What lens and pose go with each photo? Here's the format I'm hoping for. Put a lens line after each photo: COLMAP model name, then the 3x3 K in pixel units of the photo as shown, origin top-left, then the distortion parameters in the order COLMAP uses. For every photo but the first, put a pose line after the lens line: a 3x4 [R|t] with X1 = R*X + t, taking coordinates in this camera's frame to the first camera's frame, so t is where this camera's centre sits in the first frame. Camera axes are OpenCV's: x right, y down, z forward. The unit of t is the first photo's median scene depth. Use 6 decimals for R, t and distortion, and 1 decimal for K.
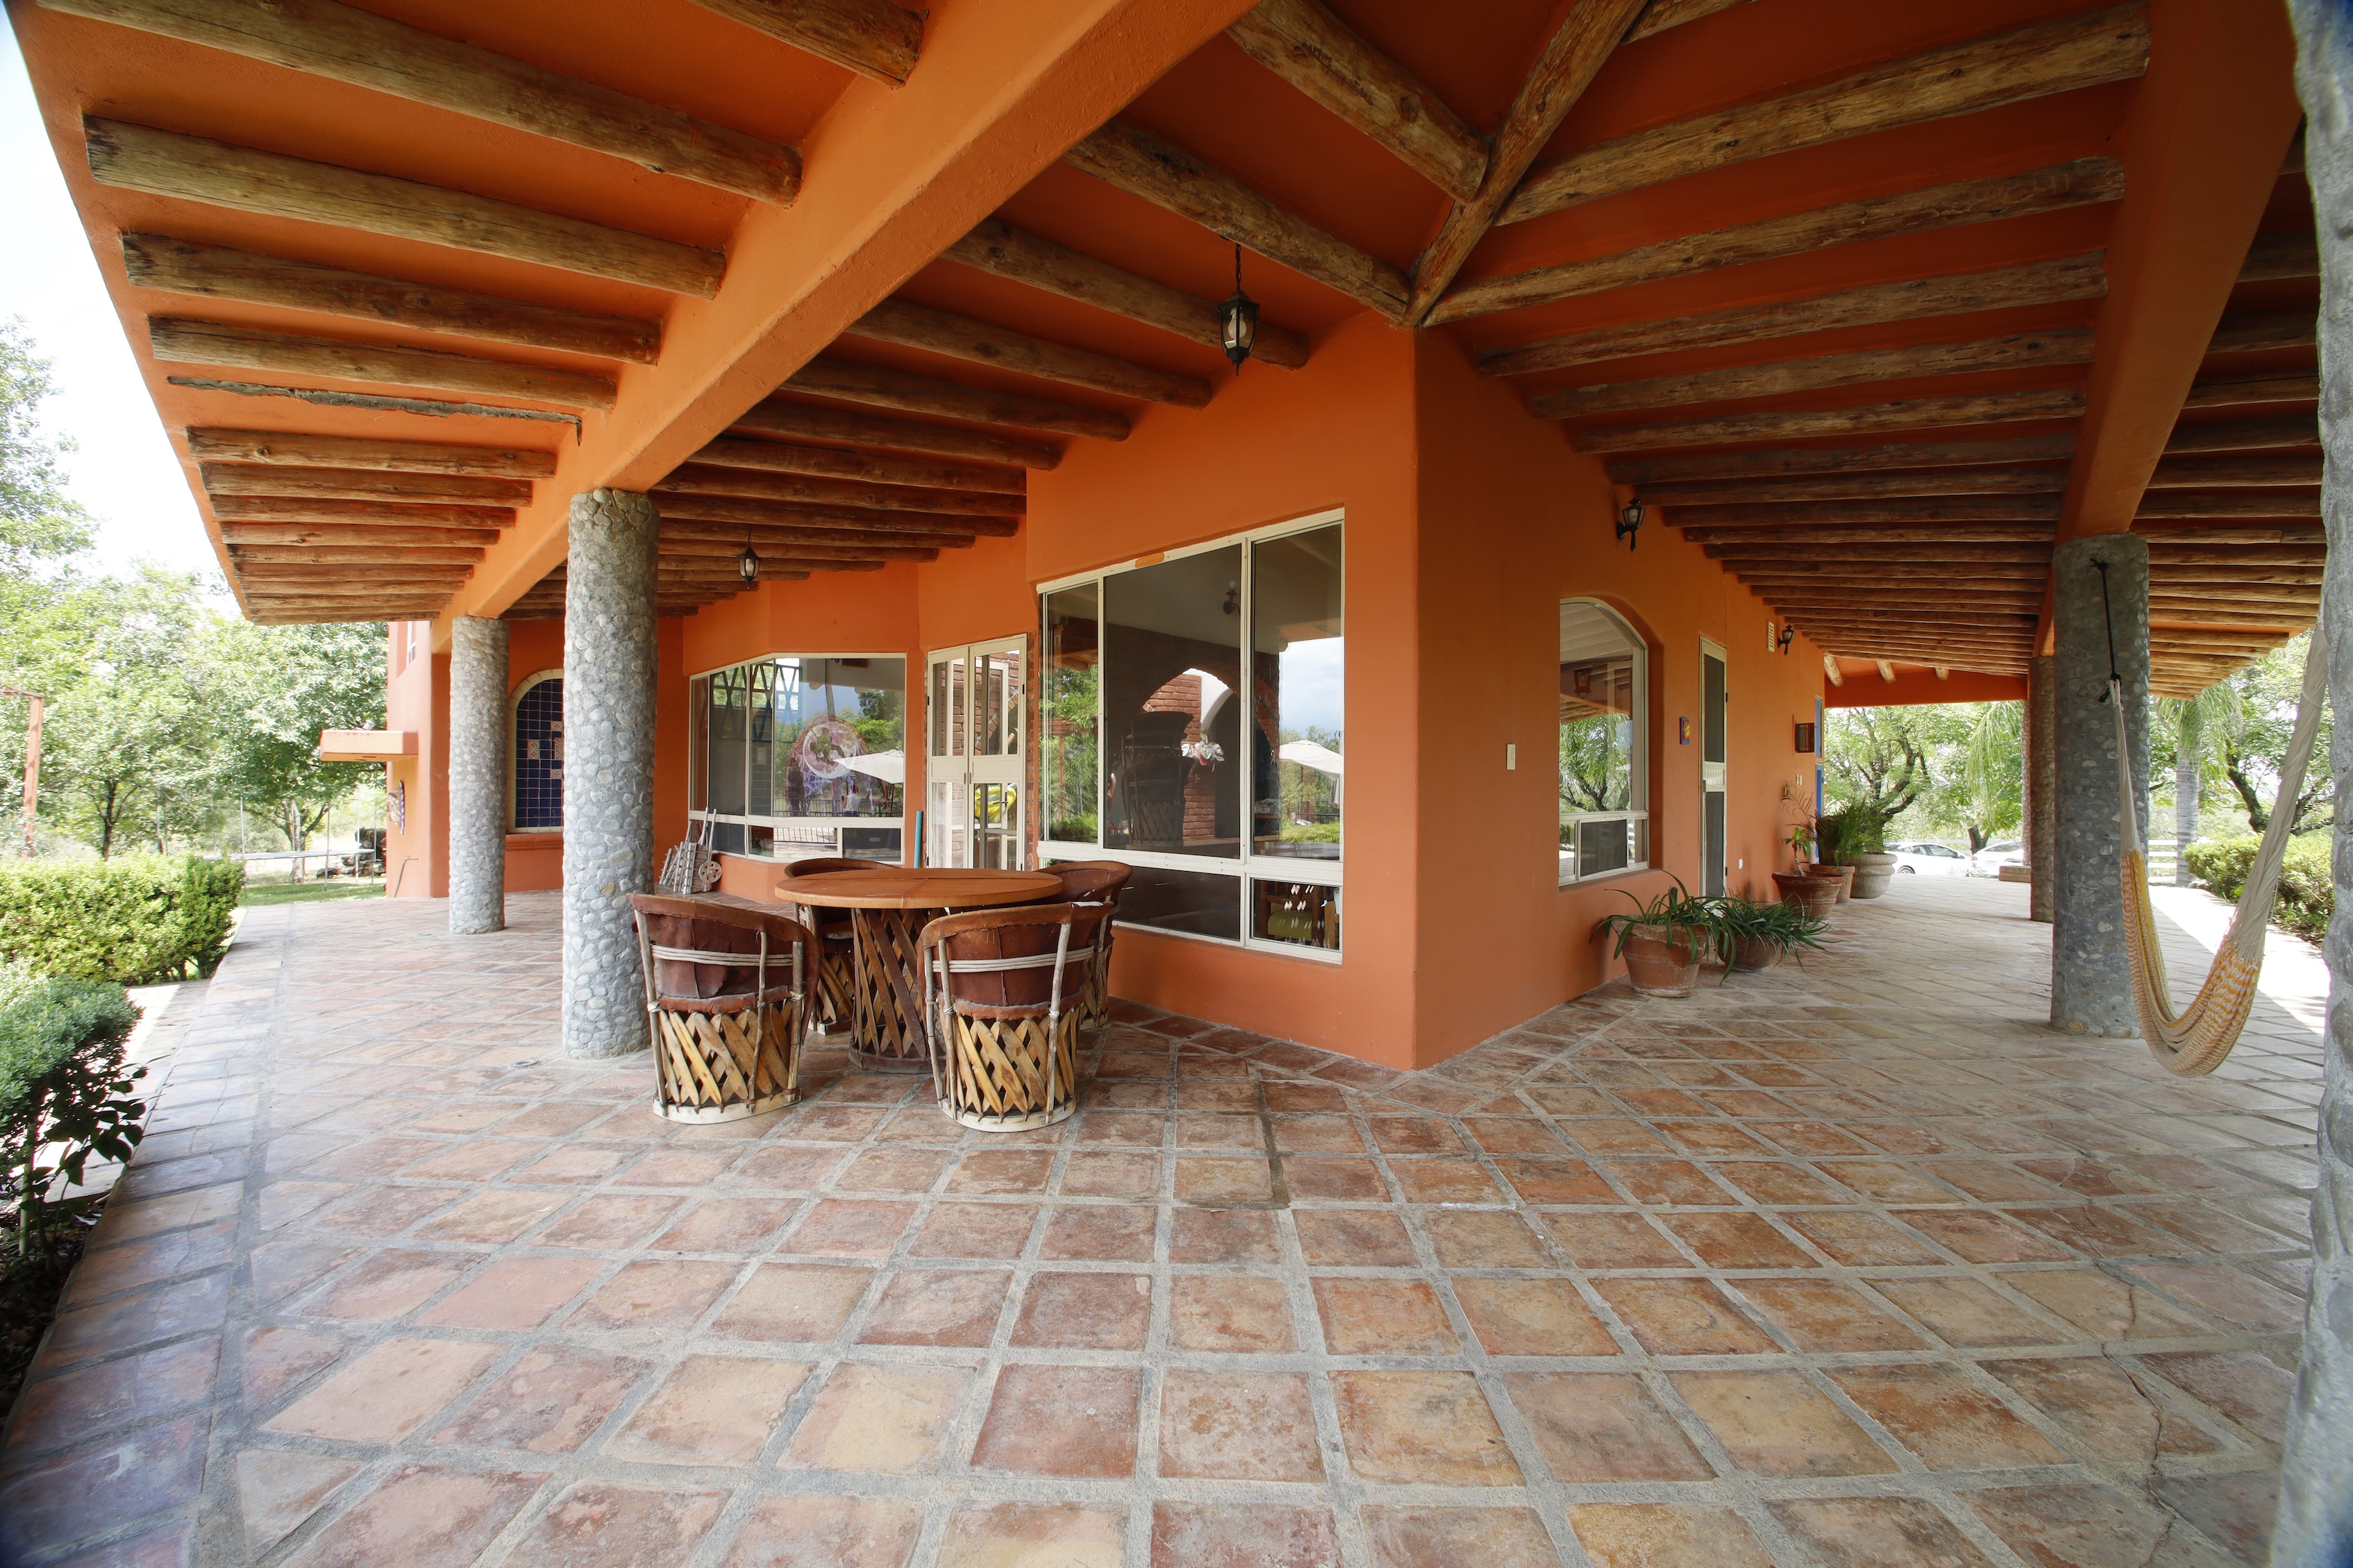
lens RADIAL K [[870.1, 0, 1176.5], [0, 870.1, 784.0], [0, 0, 1]] dist [-0.033496, -0.001325]
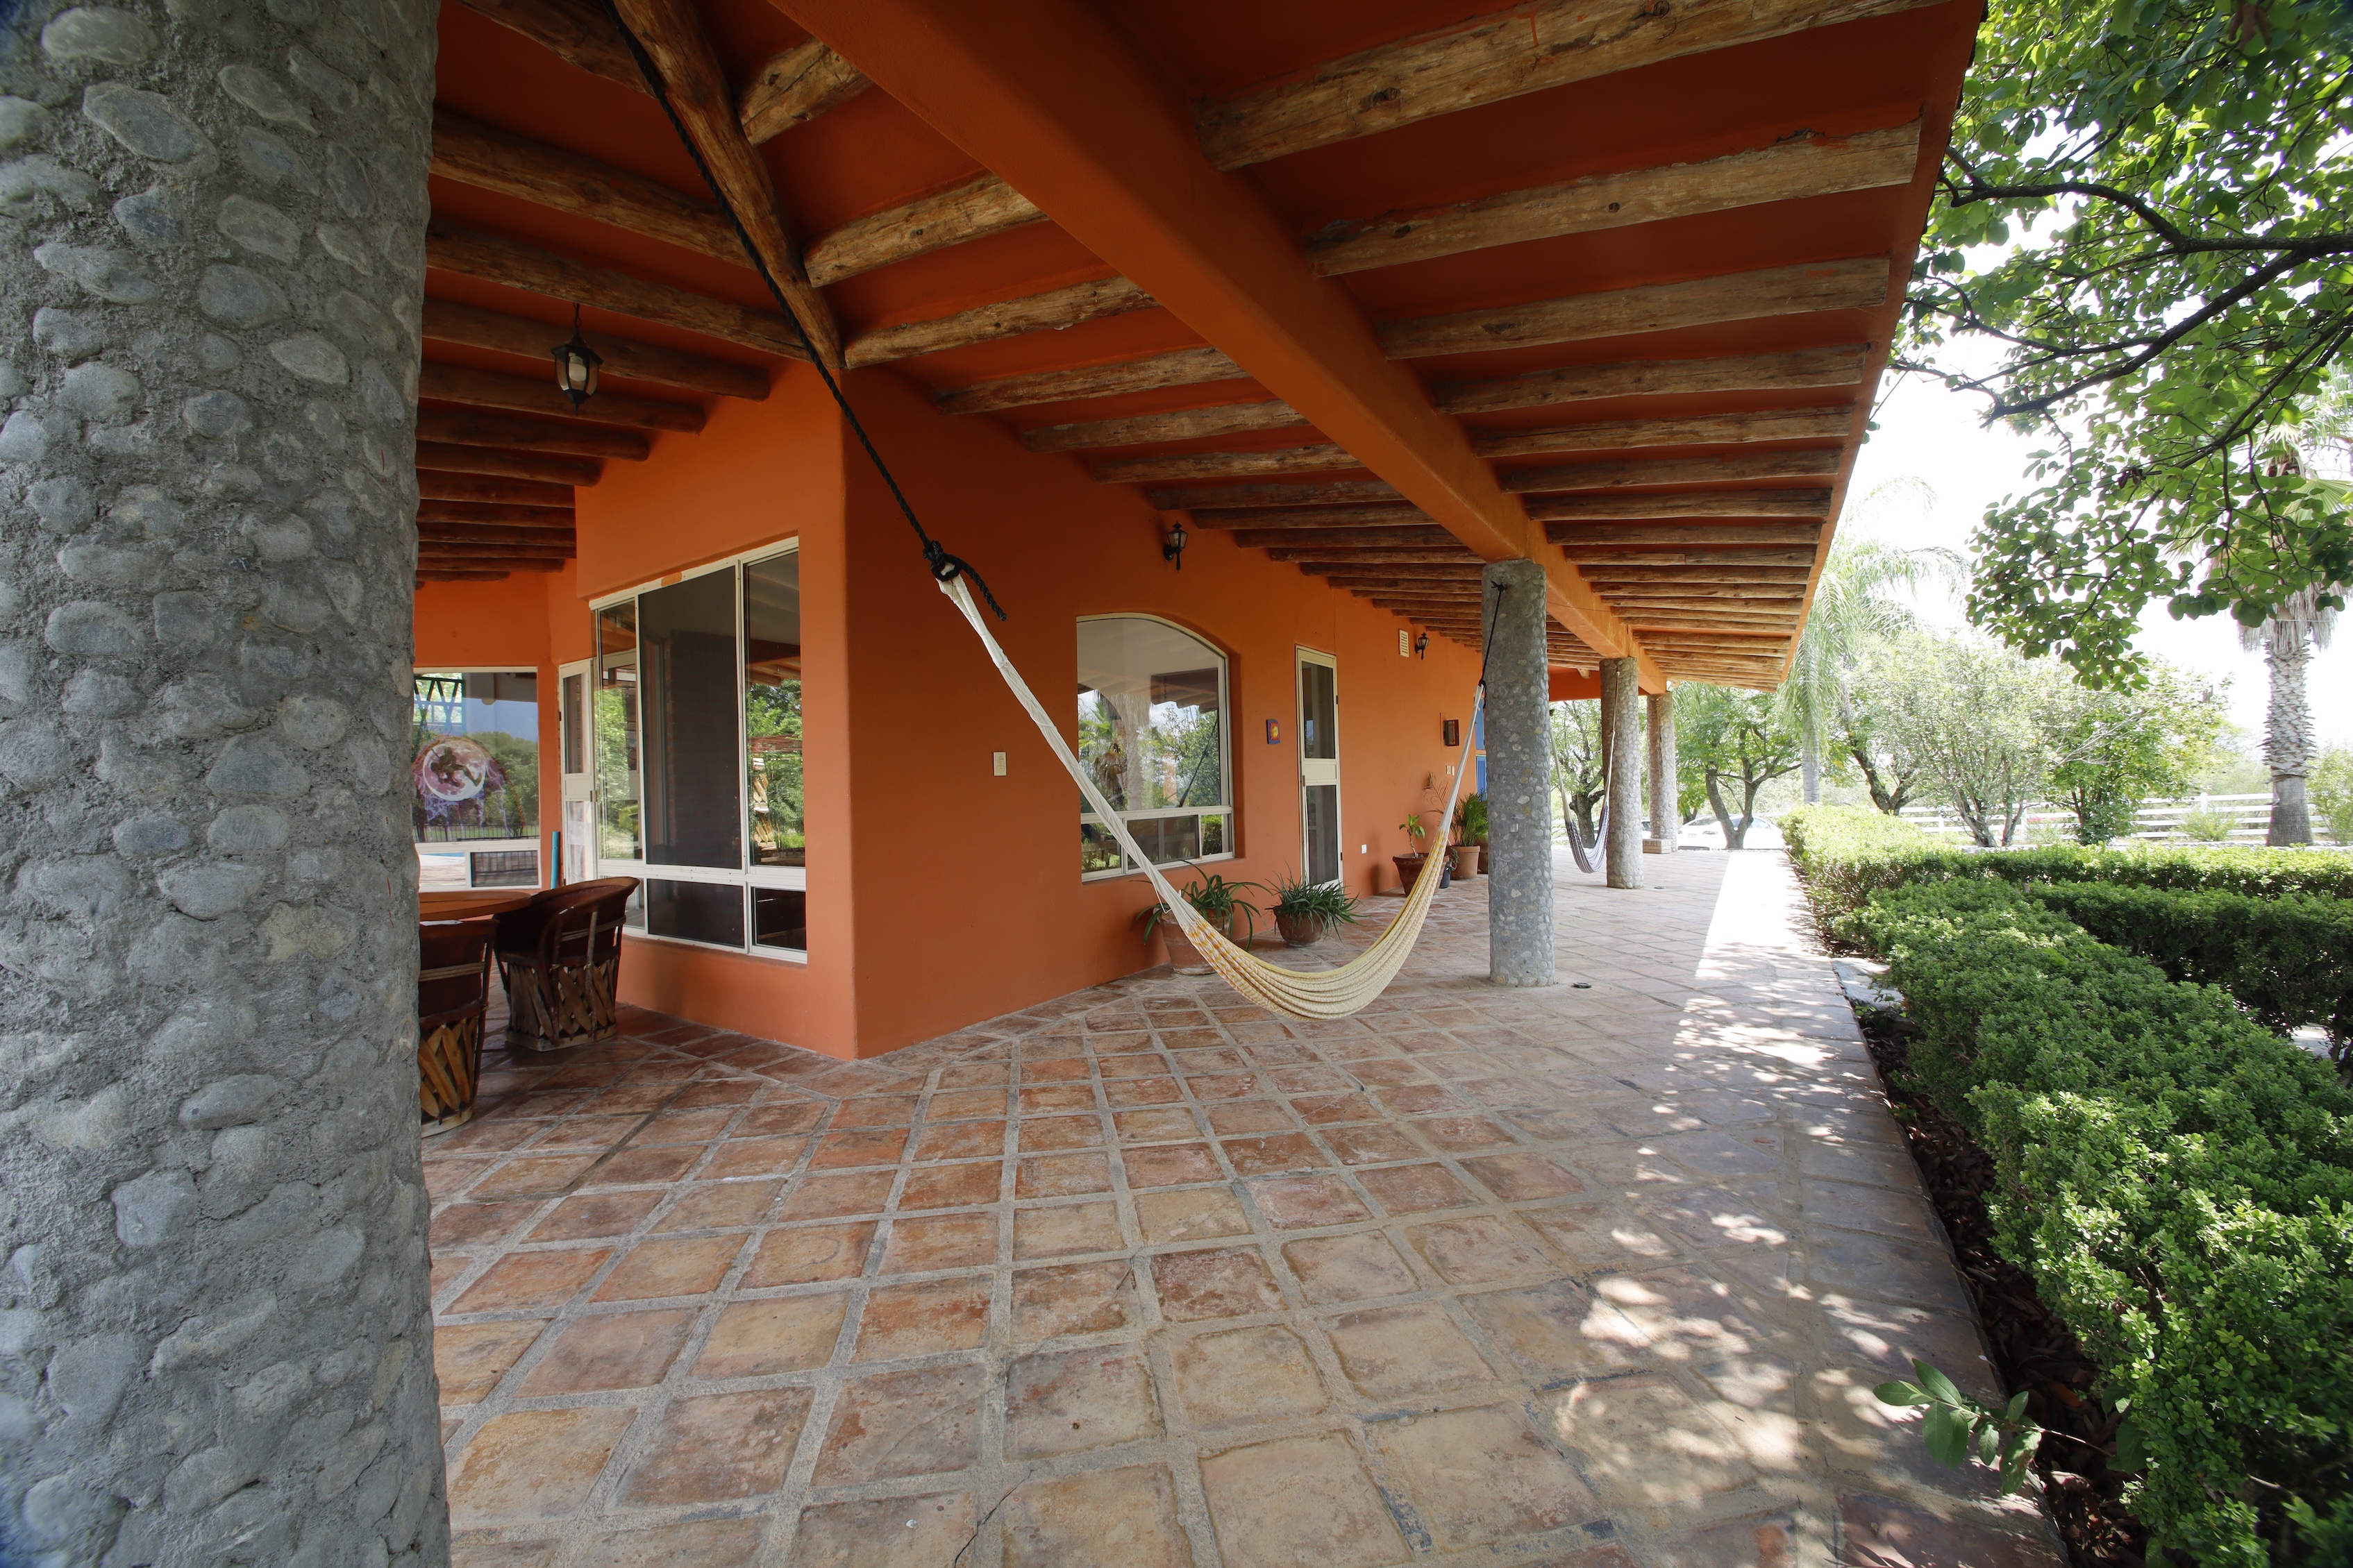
lens RADIAL K [[863.1, 0, 1128.7], [0, 863.1, 783.1], [0, 0, 1]] dist [-0.014792, -0.005695]
pose [[0.982464, -0.031642, 0.183749, 0.360572], [0.032559, 0.999468, -0.001972, 0.000398], [-0.183589, 0.007920, 0.982971, -0.101474]]
